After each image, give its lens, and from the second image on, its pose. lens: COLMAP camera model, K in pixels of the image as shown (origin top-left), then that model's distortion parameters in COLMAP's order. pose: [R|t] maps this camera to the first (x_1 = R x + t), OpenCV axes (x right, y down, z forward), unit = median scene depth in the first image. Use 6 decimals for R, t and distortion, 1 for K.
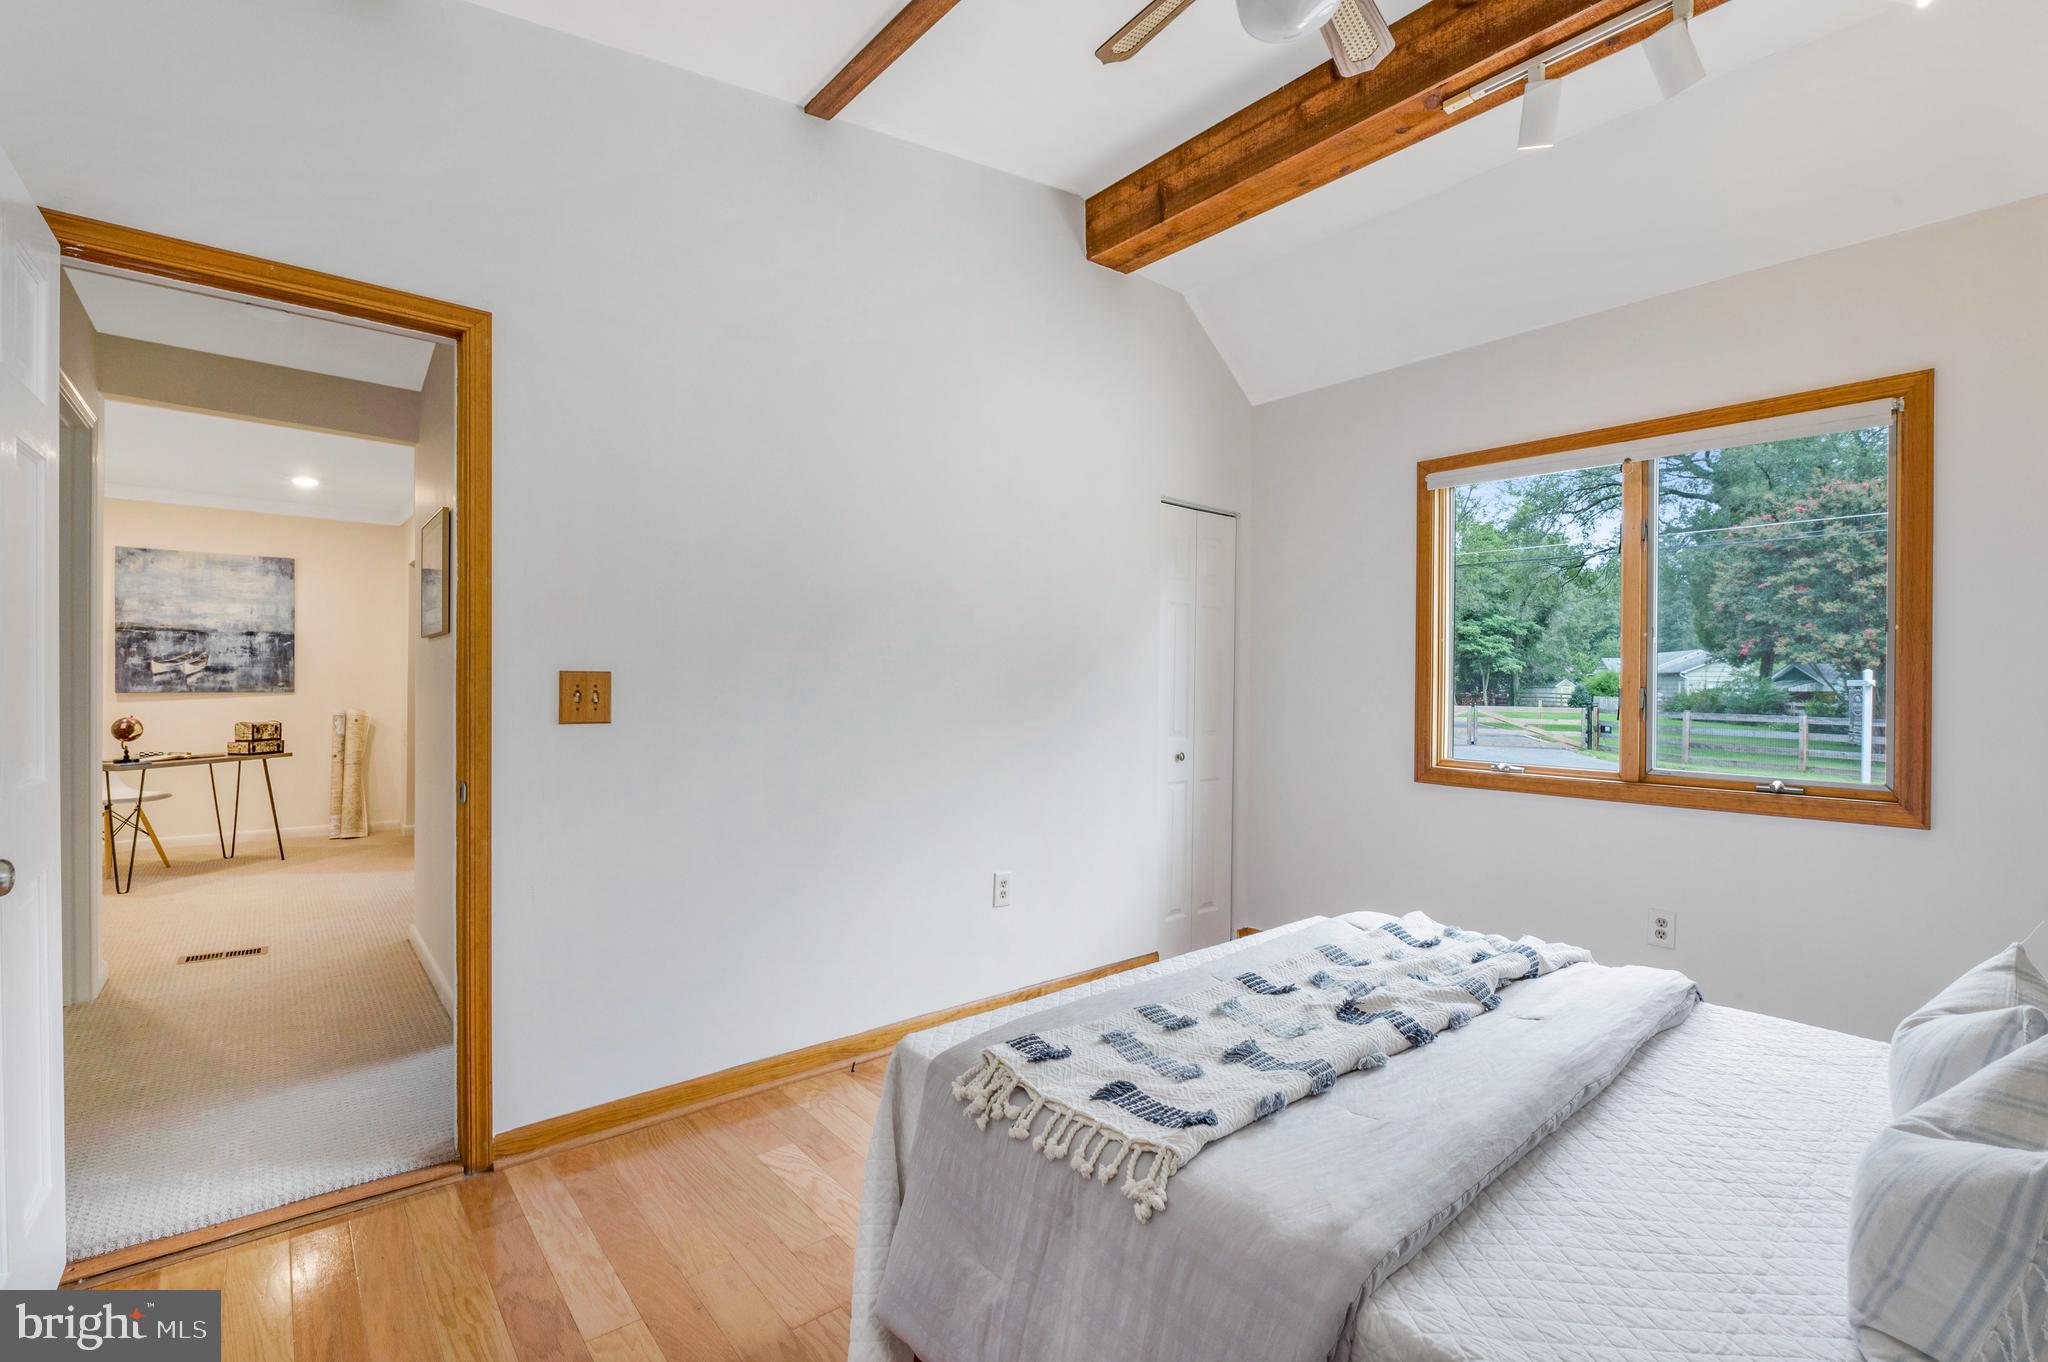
lens RADIAL K [[923.5, 0, 955.2], [0, 923.5, 688.8], [0, 0, 1]] dist [-0.000923, -0.001410]
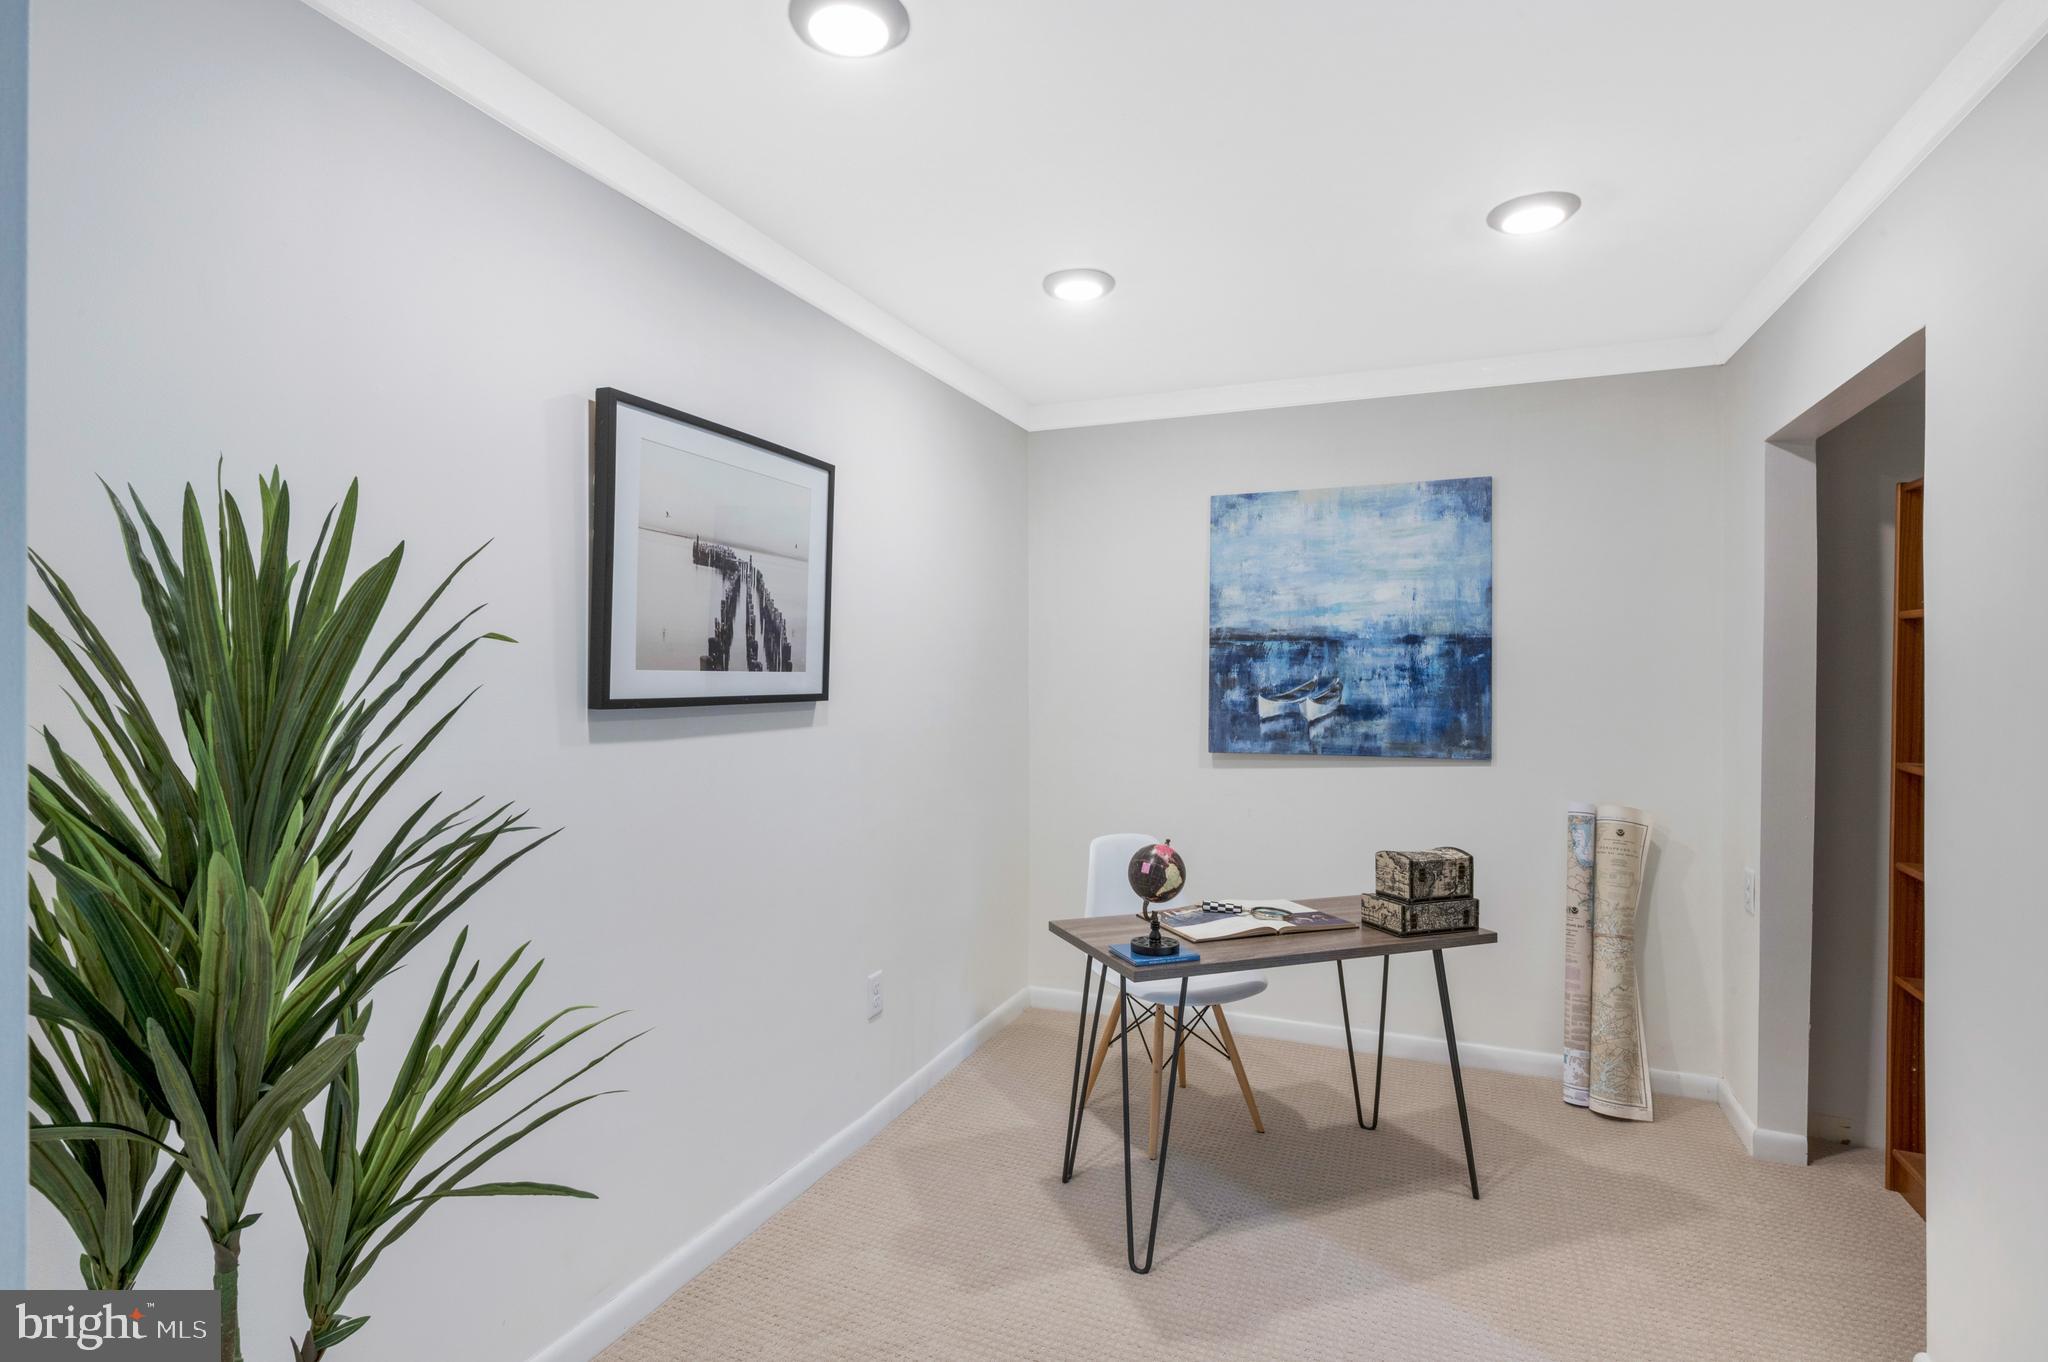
lens RADIAL K [[1030.6, 0, 1019.9], [0, 1030.6, 678.6], [0, 0, 1]] dist [-0.004789, -0.002294]
pose [[0.520349, -0.007658, -0.853919, -0.409370], [-0.009098, 0.999853, -0.014511, -0.029533], [0.853905, 0.015320, 0.520203, 0.543423]]
